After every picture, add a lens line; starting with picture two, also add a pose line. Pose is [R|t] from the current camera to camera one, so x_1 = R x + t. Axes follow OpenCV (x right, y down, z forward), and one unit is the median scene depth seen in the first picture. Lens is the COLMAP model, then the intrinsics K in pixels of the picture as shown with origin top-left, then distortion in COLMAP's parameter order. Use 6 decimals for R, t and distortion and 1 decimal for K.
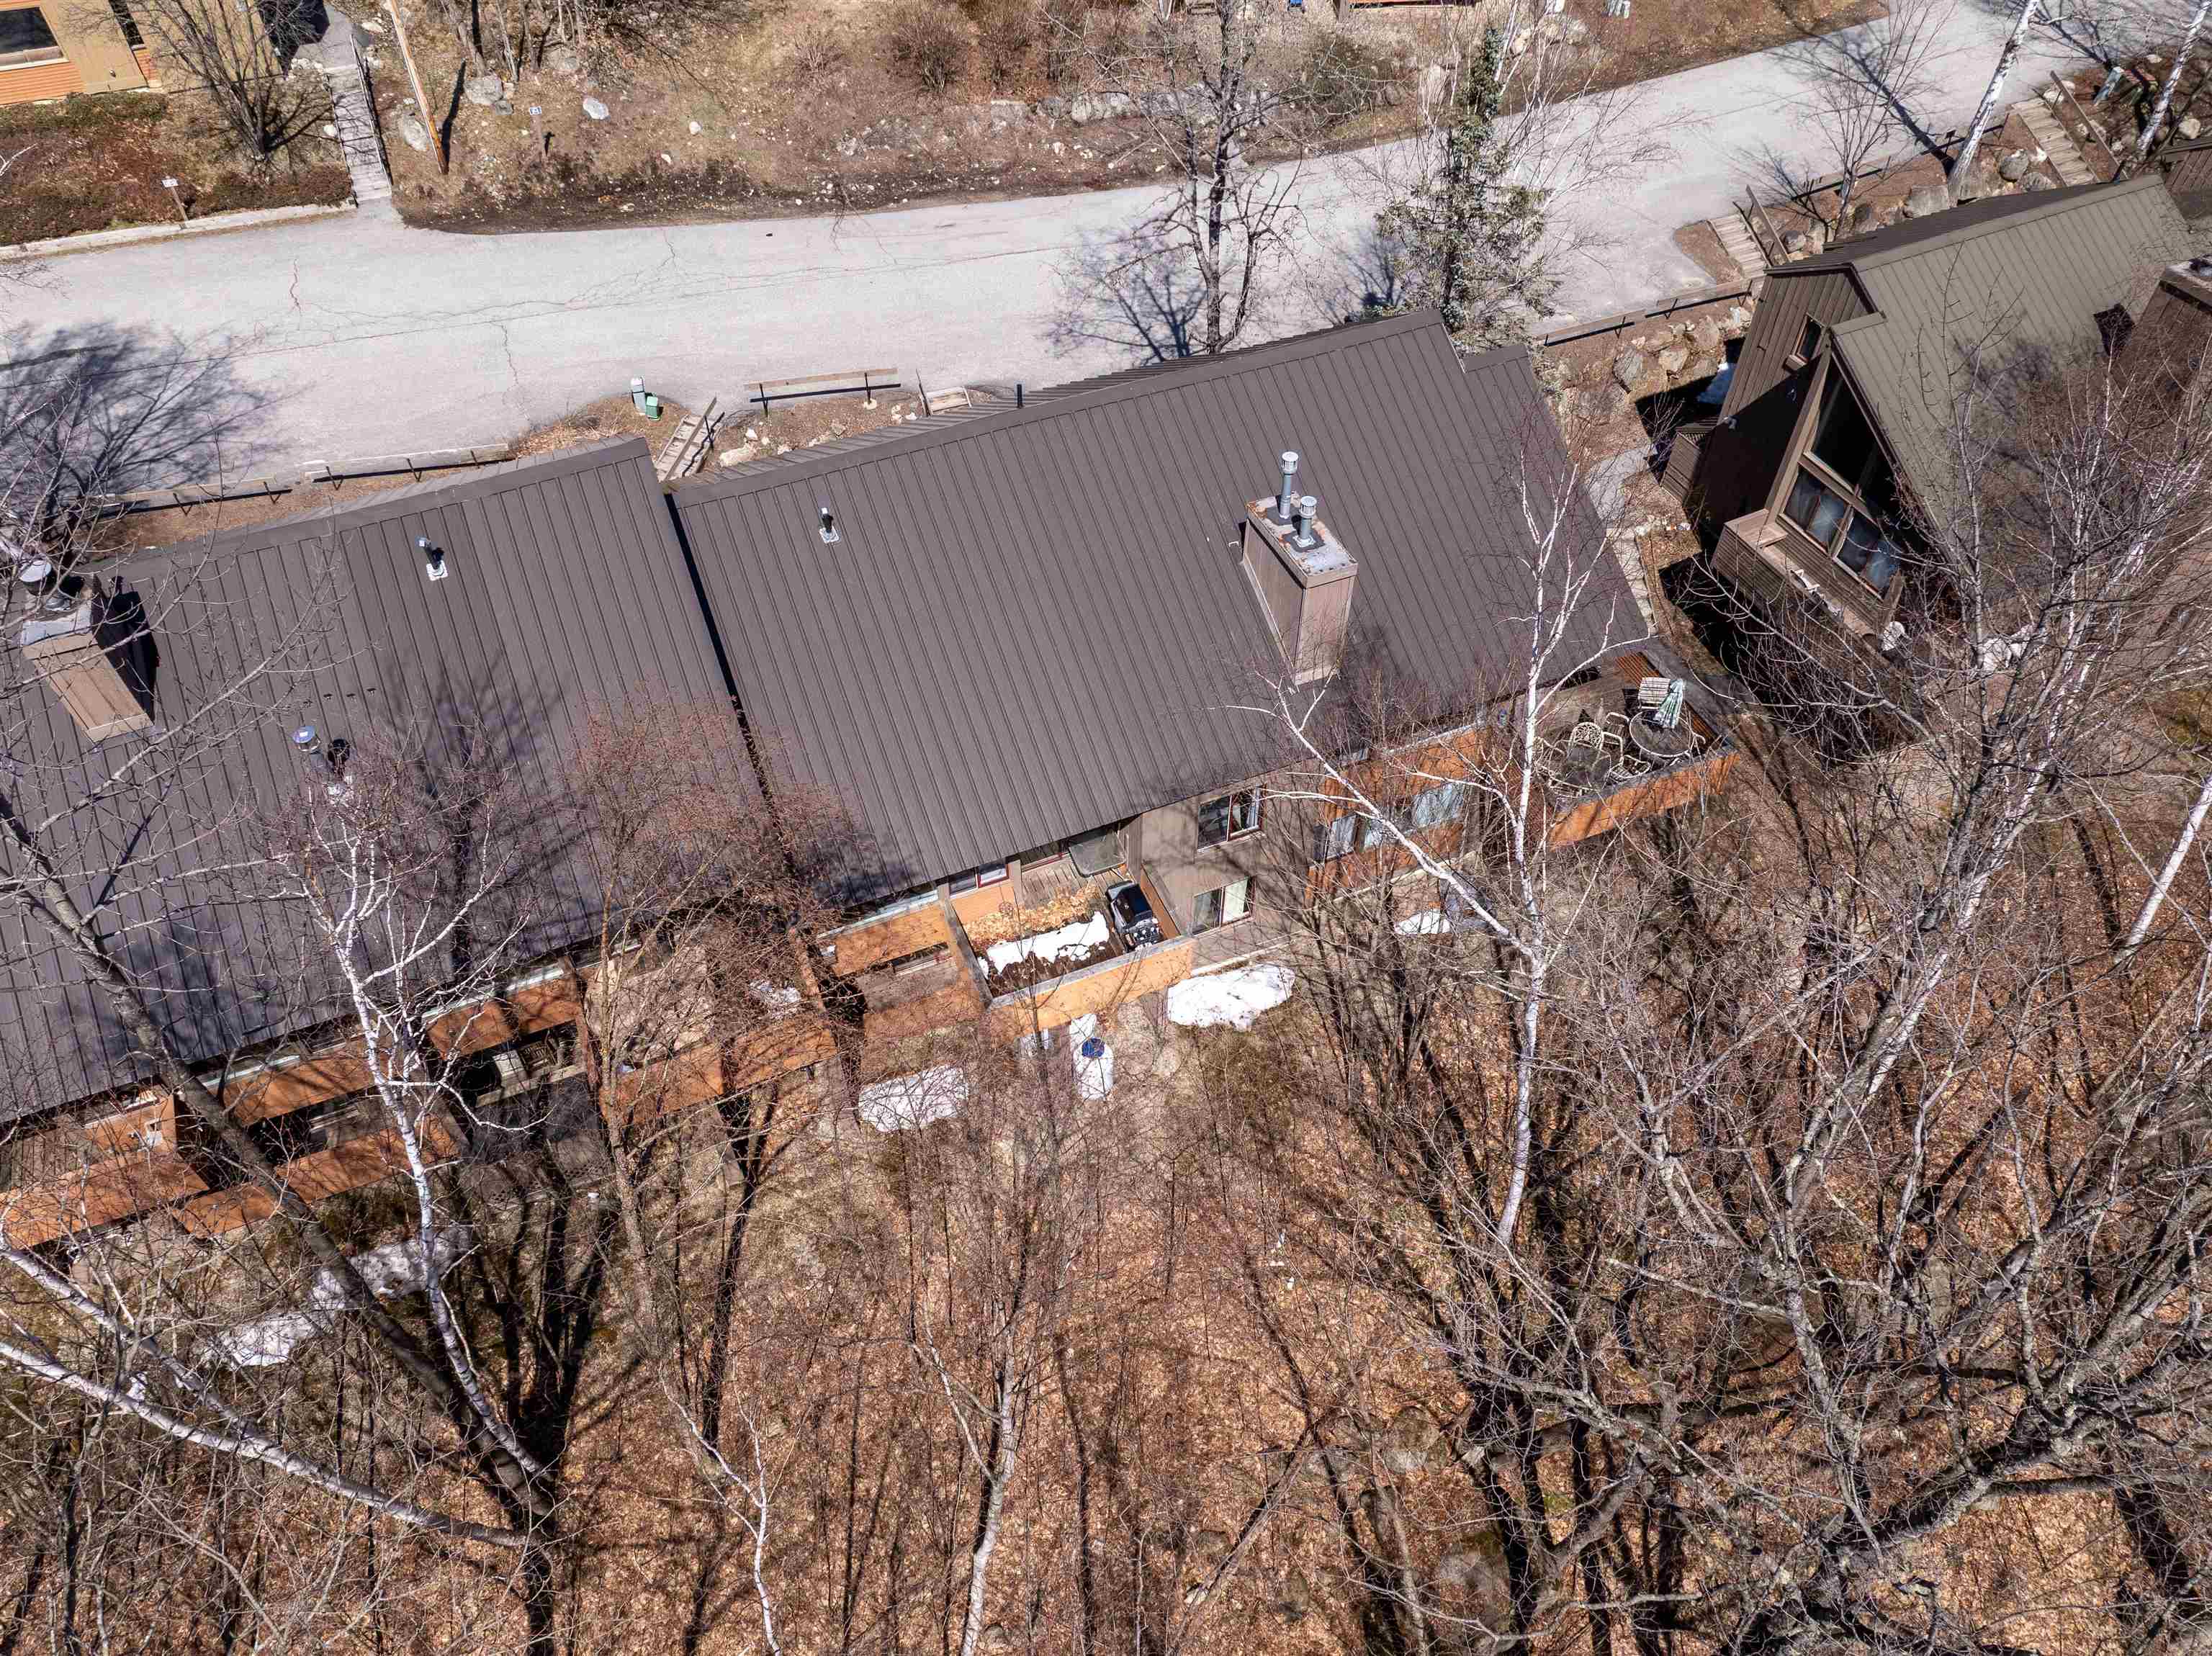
lens RADIAL K [[1526.9, 0, 1106.0], [0, 1526.9, 828.0], [0, 0, 1]] dist [-0.037546, -0.000263]
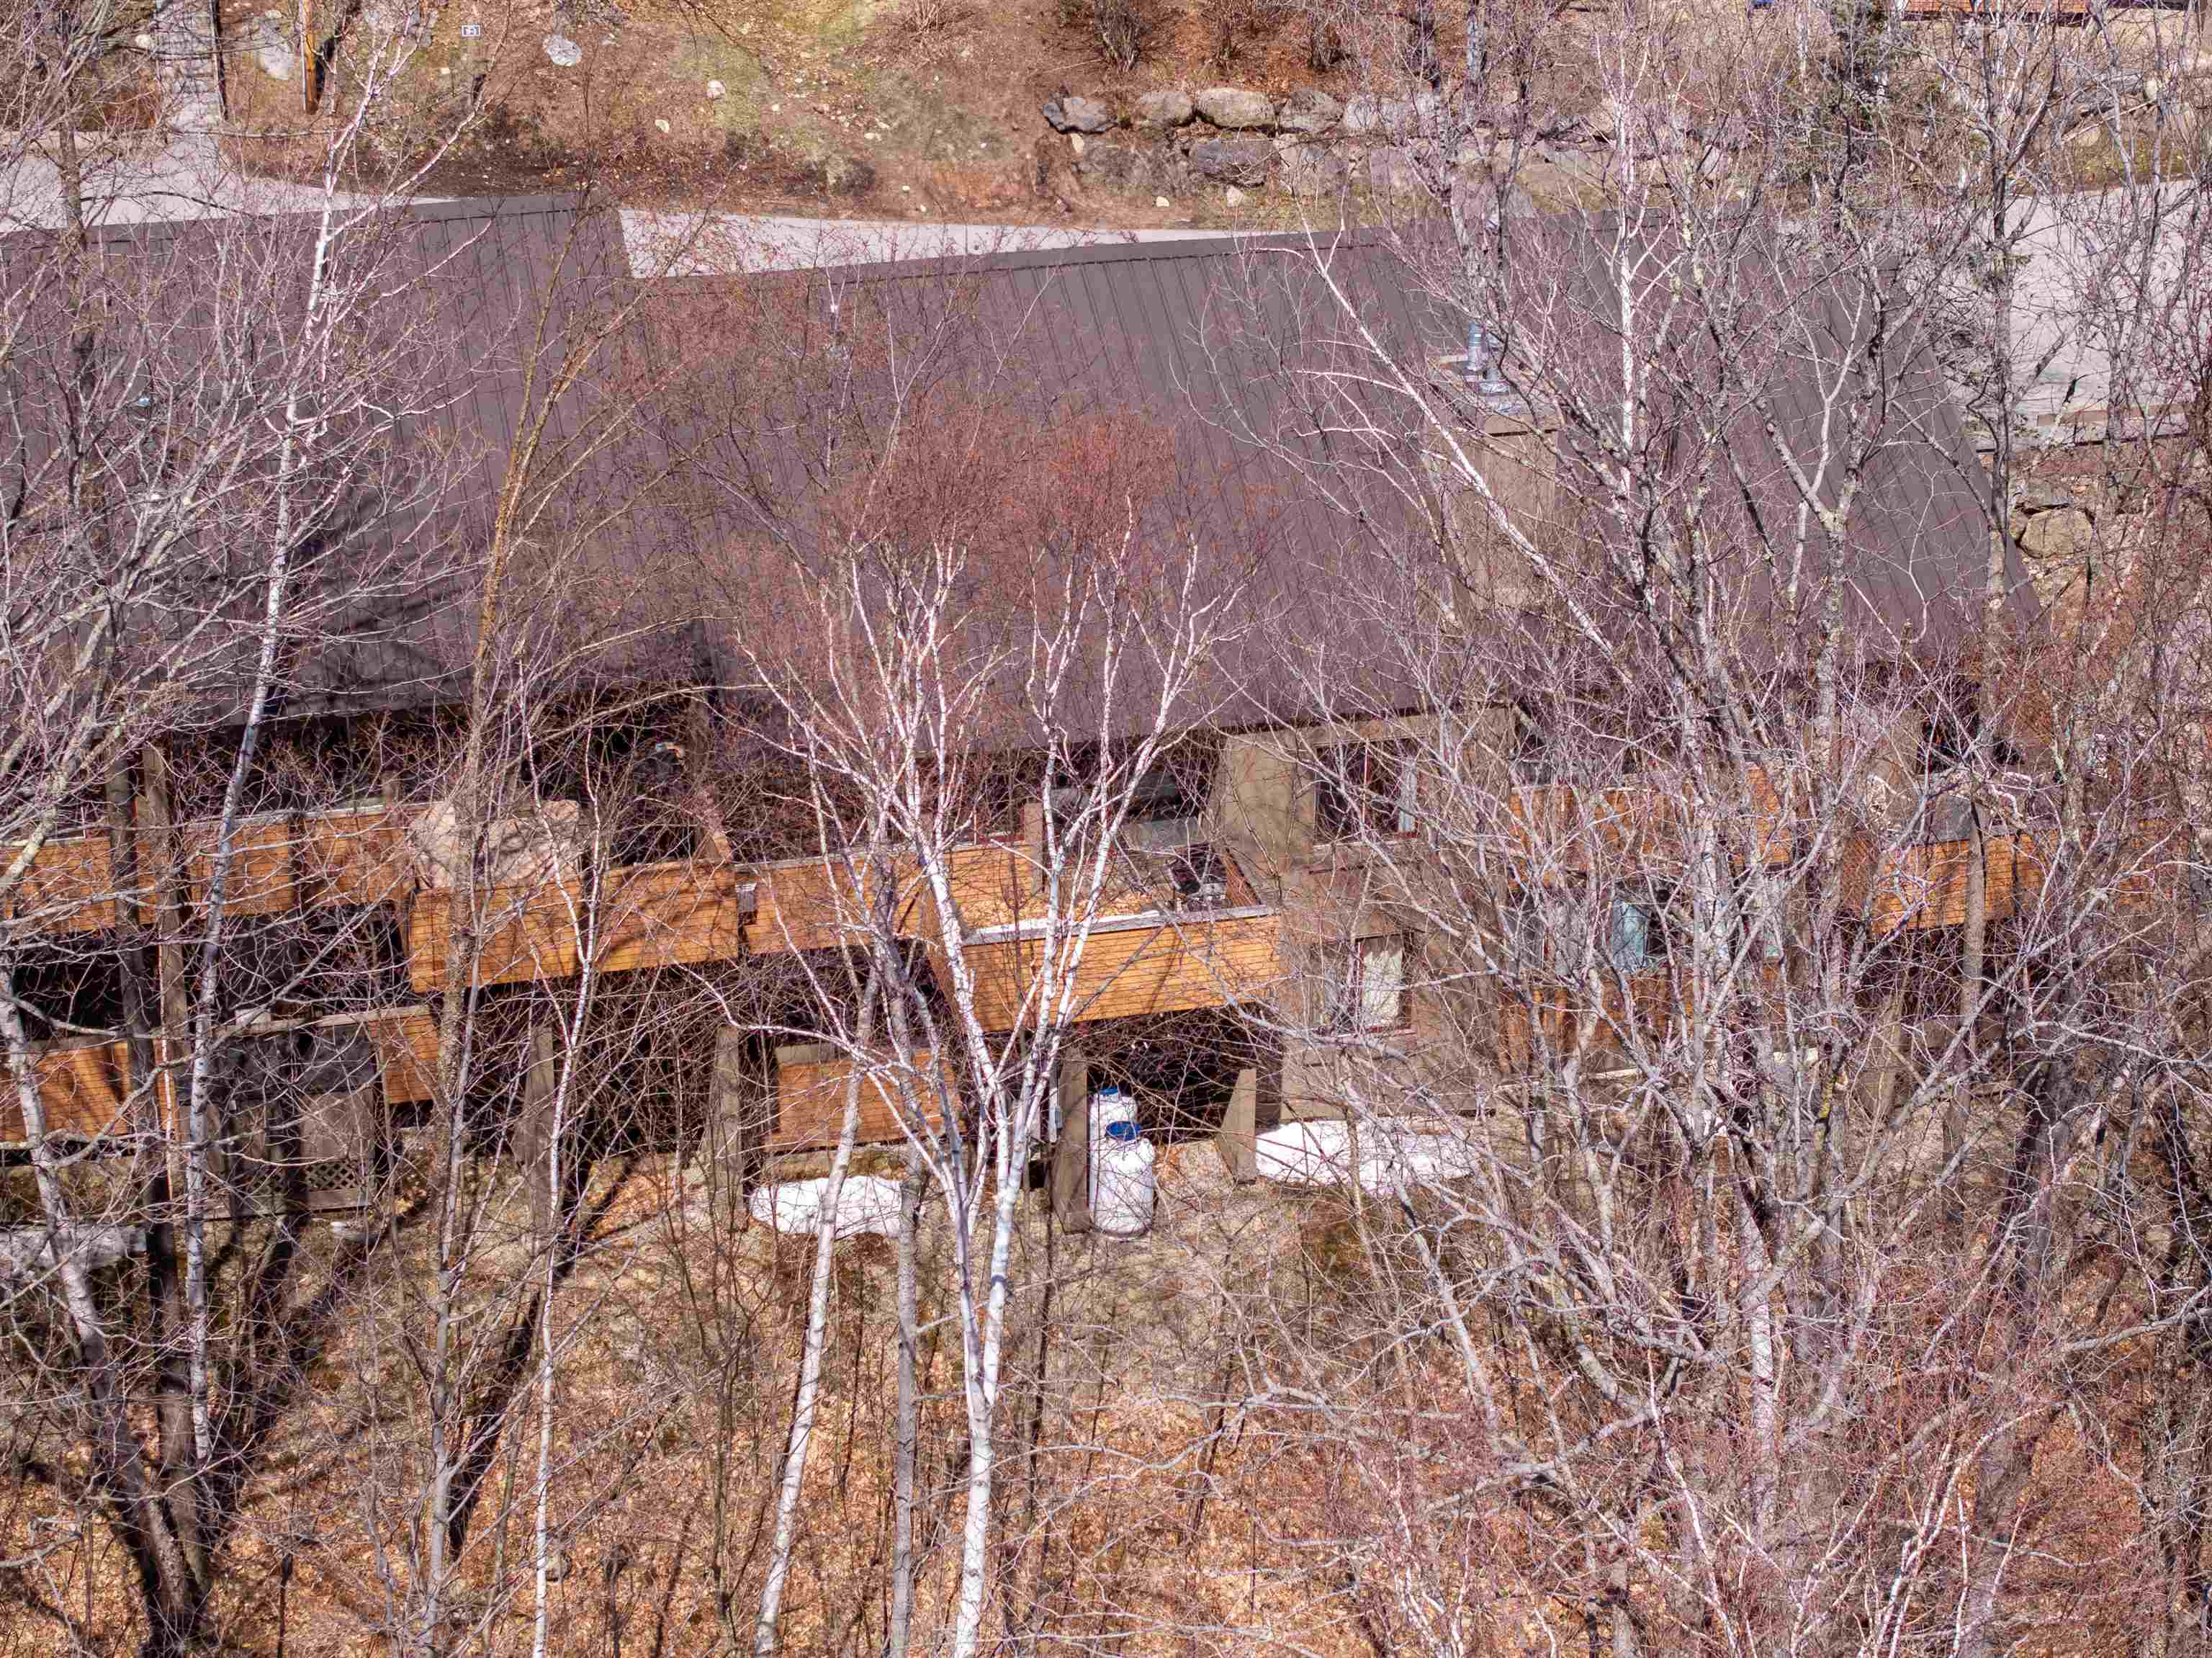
lens RADIAL K [[4469.7, 0, 1108.3], [0, 4469.7, 829.3], [0, 0, 1]] dist [-0.007143, -0.183157]
pose [[0.987856, 0.069024, -0.139197, 0.158979], [-0.119694, 0.909303, -0.398550, 0.518467], [0.099063, 0.410371, 0.906522, -0.505536]]
